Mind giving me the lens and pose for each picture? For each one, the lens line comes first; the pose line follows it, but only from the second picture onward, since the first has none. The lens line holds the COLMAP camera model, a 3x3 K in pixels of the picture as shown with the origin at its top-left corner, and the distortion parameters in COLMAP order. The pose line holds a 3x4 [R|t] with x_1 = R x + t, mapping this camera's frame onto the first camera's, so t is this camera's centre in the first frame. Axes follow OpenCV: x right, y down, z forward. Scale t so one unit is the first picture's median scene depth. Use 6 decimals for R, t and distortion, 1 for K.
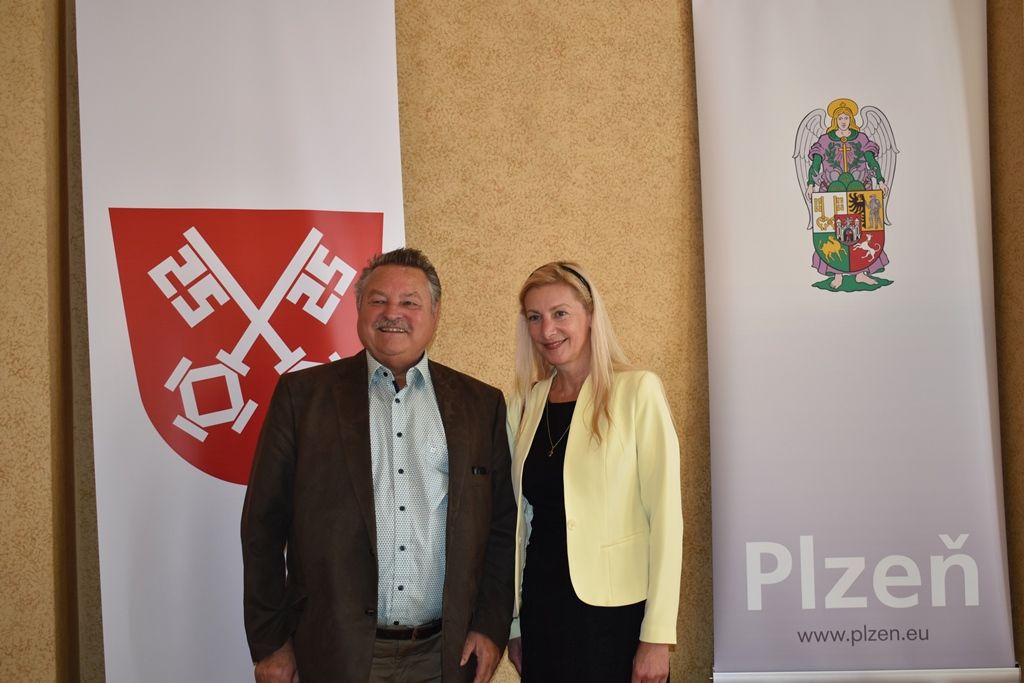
lens RADIAL K [[1279.9, 0, 512.0], [0, 1279.9, 341.5], [0, 0, 1]] dist [-0.044393, -0.008595]
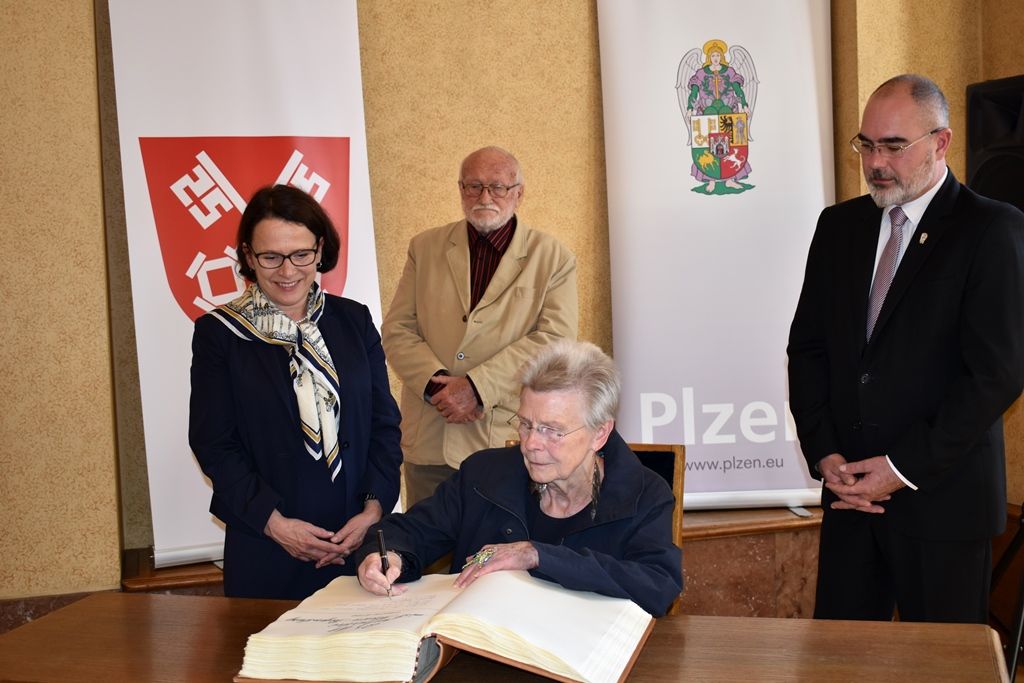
lens RADIAL K [[1387.7, 0, 512.0], [0, 1387.7, 341.5], [0, 0, 1]] dist [-0.030965, 0.002276]
pose [[0.999401, -0.016928, 0.030168, 0.014590], [0.015064, 0.998025, 0.060989, 0.019313], [-0.031141, -0.060498, 0.997682, -0.372332]]
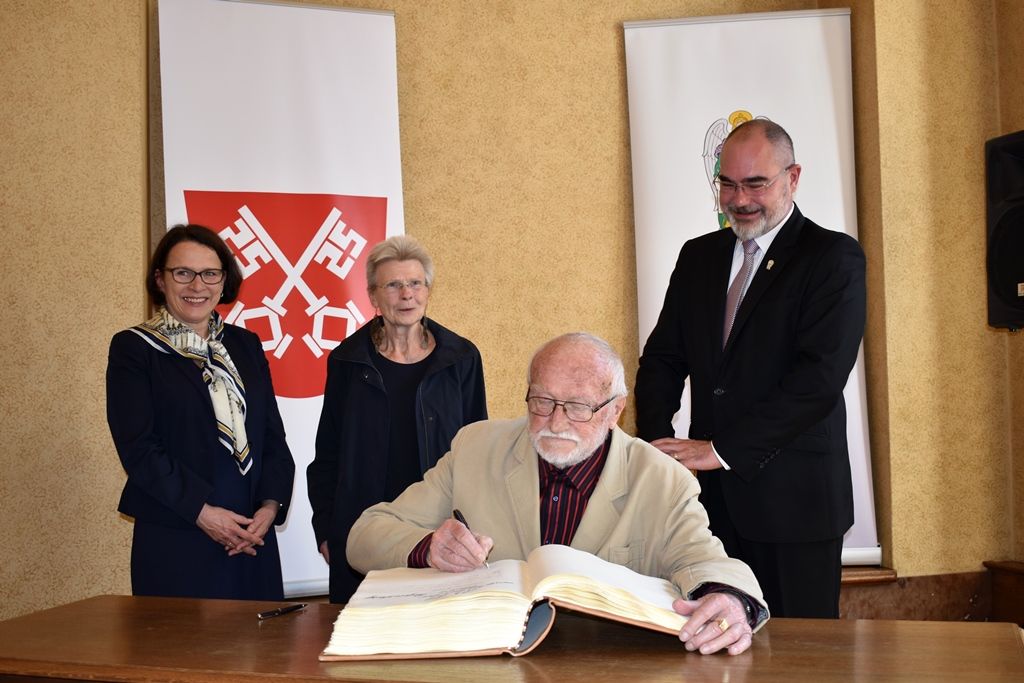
lens RADIAL K [[1290.7, 0, 512.0], [0, 1290.7, 341.5], [0, 0, 1]] dist [-0.036019, -0.021168]
pose [[0.999939, -0.003946, -0.010348, 0.039704], [0.003574, 0.999355, -0.035722, 0.091925], [0.010483, 0.035683, 0.999308, -0.310273]]
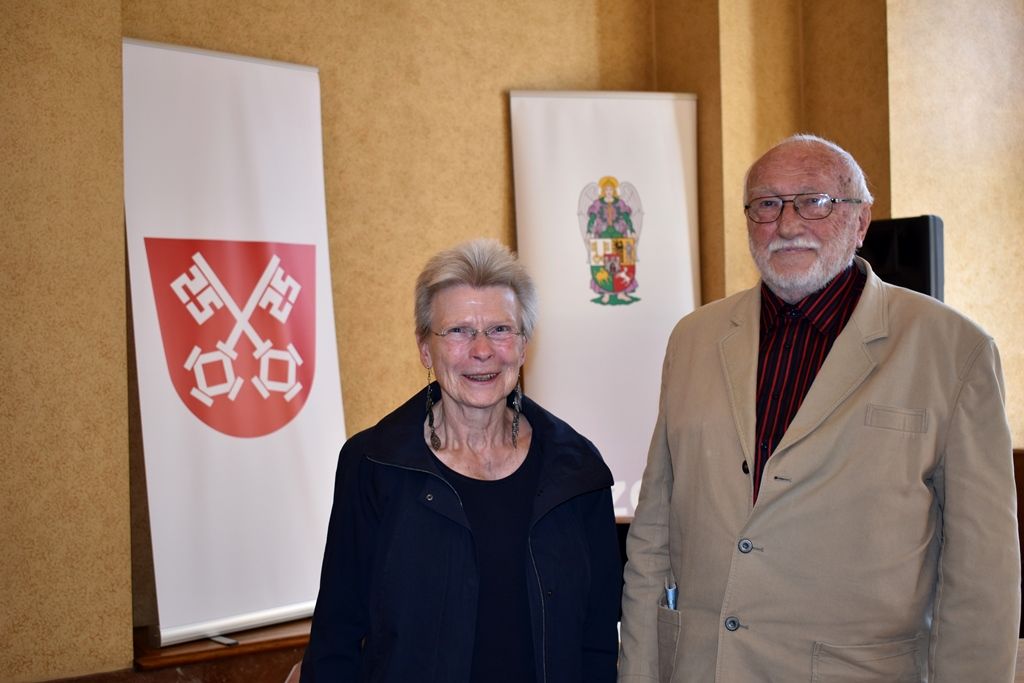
lens RADIAL K [[1244.3, 0, 512.0], [0, 1244.3, 341.5], [0, 0, 1]] dist [-0.038569, -0.012912]
pose [[0.944414, 0.003116, 0.328743, -0.331634], [0.000624, 0.999936, -0.011270, 0.020135], [-0.328757, 0.010848, 0.944352, -0.344856]]
